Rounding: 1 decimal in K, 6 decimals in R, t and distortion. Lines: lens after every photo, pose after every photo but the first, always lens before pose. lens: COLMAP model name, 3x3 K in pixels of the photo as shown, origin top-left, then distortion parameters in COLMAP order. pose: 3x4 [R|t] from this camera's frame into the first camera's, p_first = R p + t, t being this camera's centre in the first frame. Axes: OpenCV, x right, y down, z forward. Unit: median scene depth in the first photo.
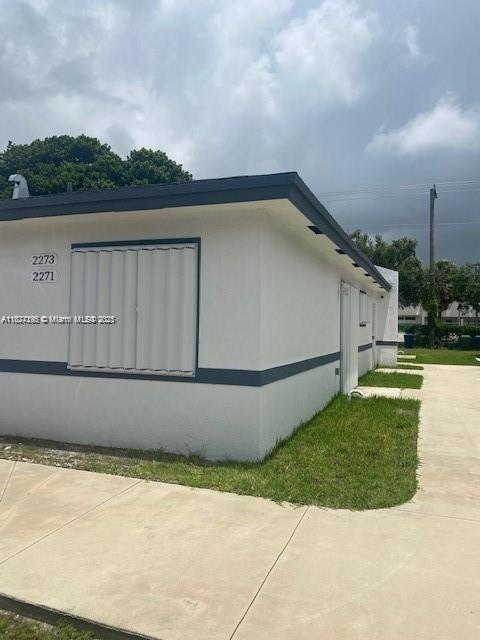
lens RADIAL K [[477.8, 0, 236.9], [0, 477.8, 315.4], [0, 0, 1]] dist [-0.002248, -0.007007]
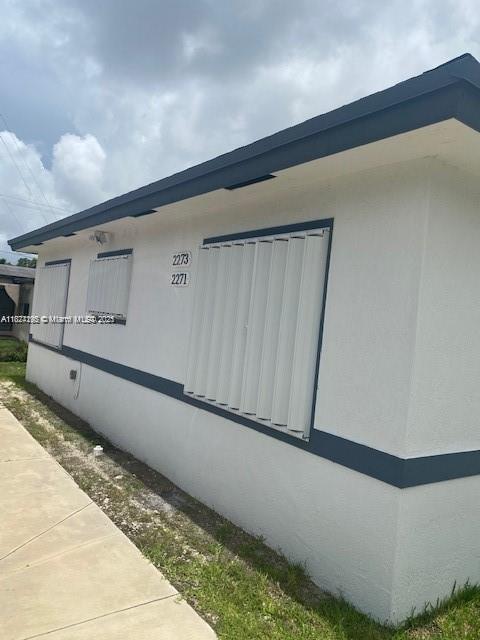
lens RADIAL K [[477.8, 0, 236.9], [0, 477.8, 315.4], [0, 0, 1]] dist [-0.002248, -0.007007]
pose [[0.810588, 0.052140, -0.583292, 0.192341], [-0.058693, 0.998247, 0.007668, -0.035322], [0.582669, 0.028020, 0.812227, 0.437436]]
